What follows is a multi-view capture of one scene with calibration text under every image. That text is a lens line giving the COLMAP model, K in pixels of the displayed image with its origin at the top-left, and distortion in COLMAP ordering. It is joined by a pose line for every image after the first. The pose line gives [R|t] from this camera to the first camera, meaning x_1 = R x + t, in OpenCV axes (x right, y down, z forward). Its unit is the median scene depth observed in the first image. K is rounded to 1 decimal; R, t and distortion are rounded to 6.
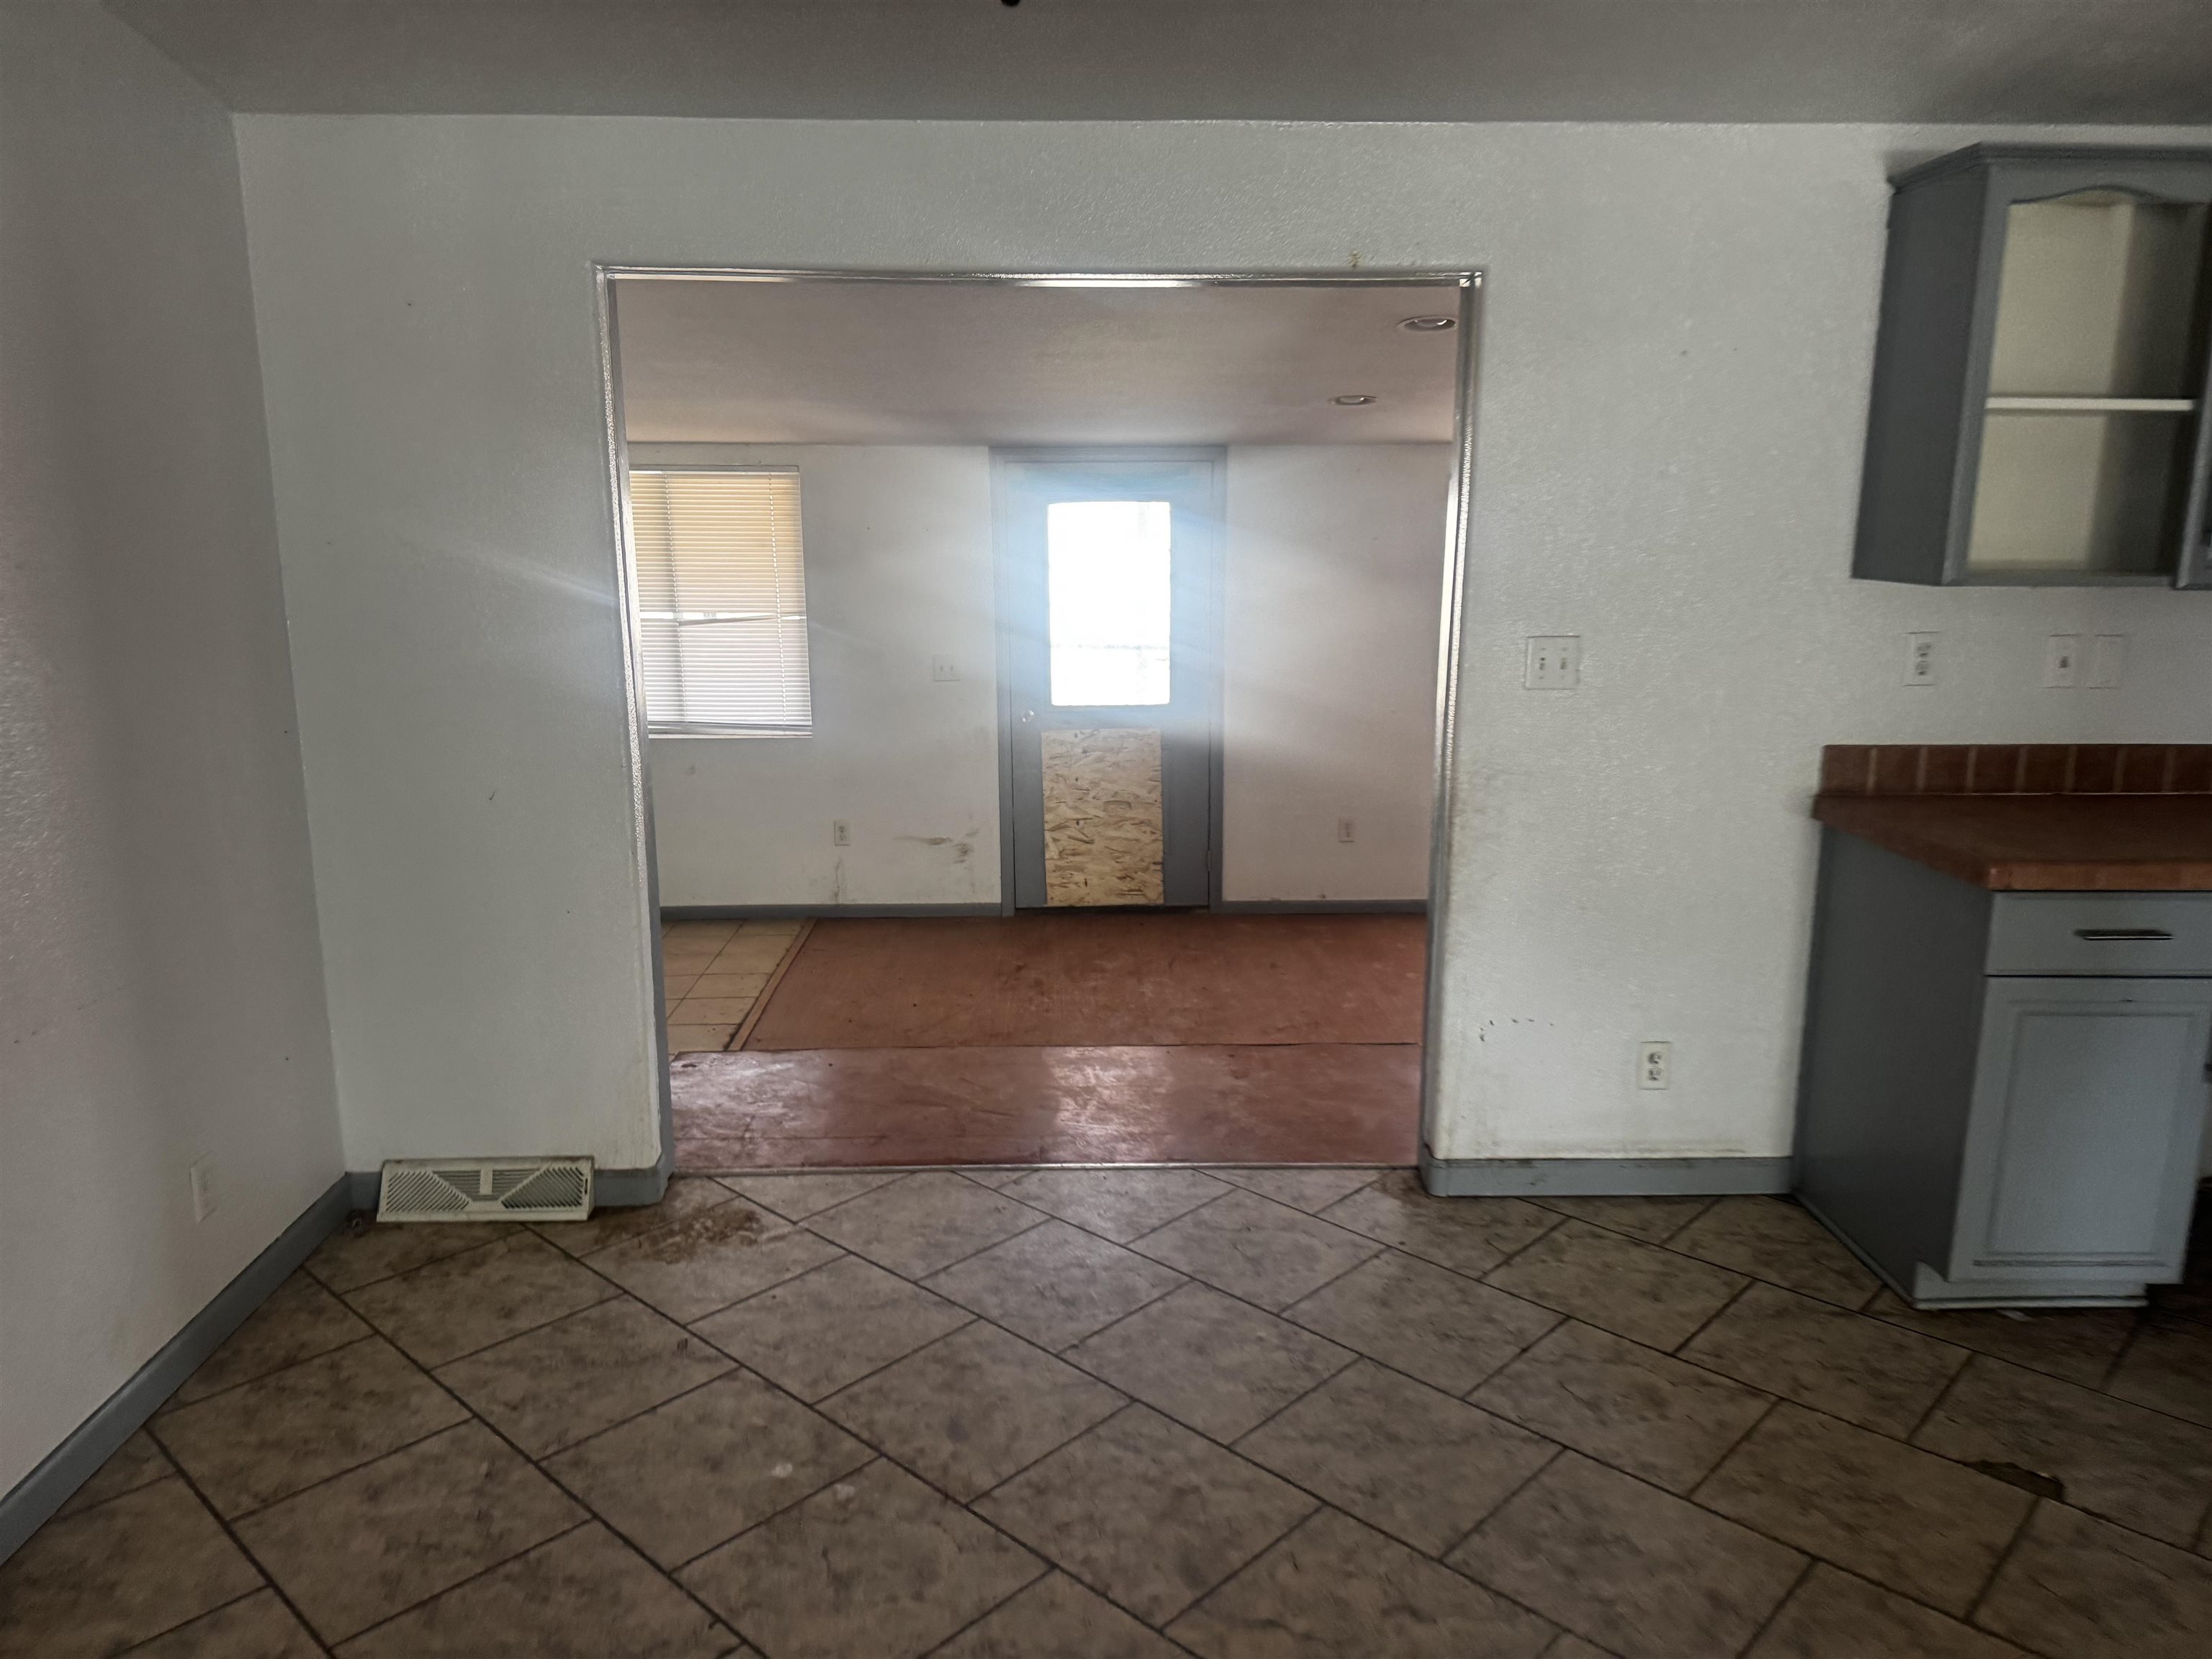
lens RADIAL K [[1522.8, 0, 1100.5], [0, 1522.8, 815.2], [0, 0, 1]] dist [0.001031, -0.026635]
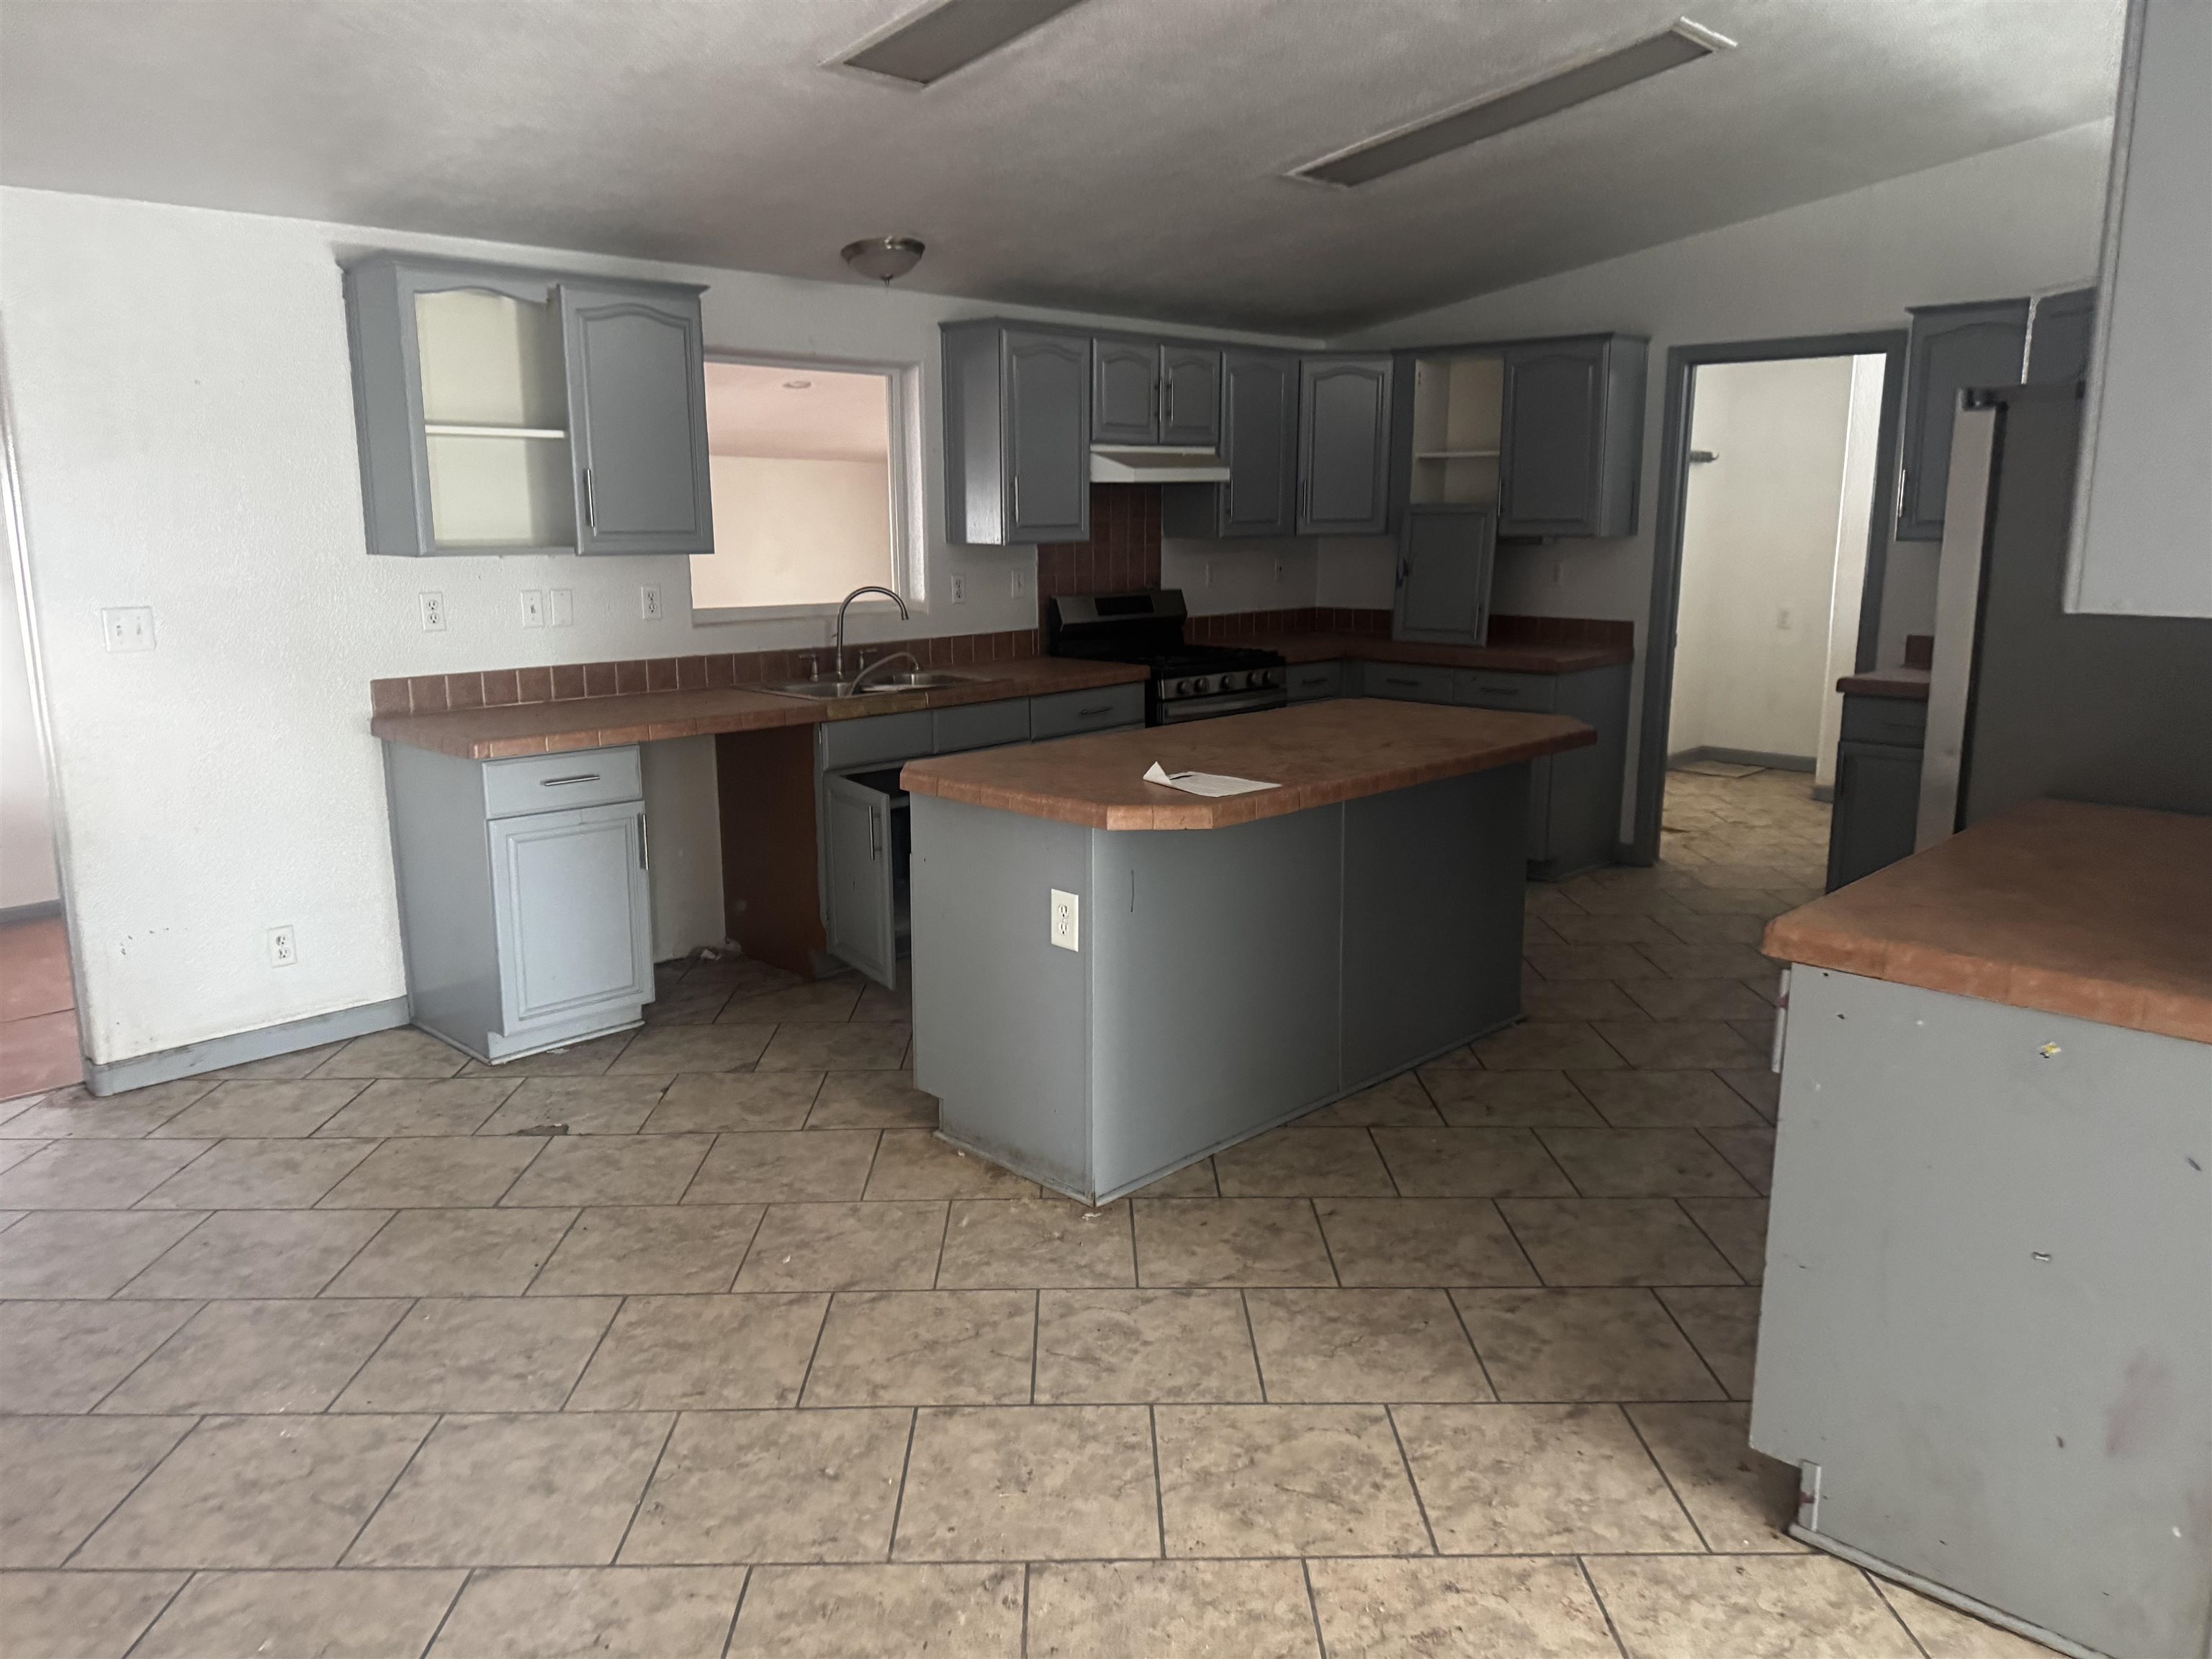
lens RADIAL K [[1522.8, 0, 1107.6], [0, 1522.8, 817.7], [0, 0, 1]] dist [0.001031, -0.026635]
pose [[0.703353, -0.137461, 0.697423, -0.018346], [0.136756, 0.988963, 0.057004, 0.090866], [-0.697561, 0.055283, 0.714389, -0.421397]]
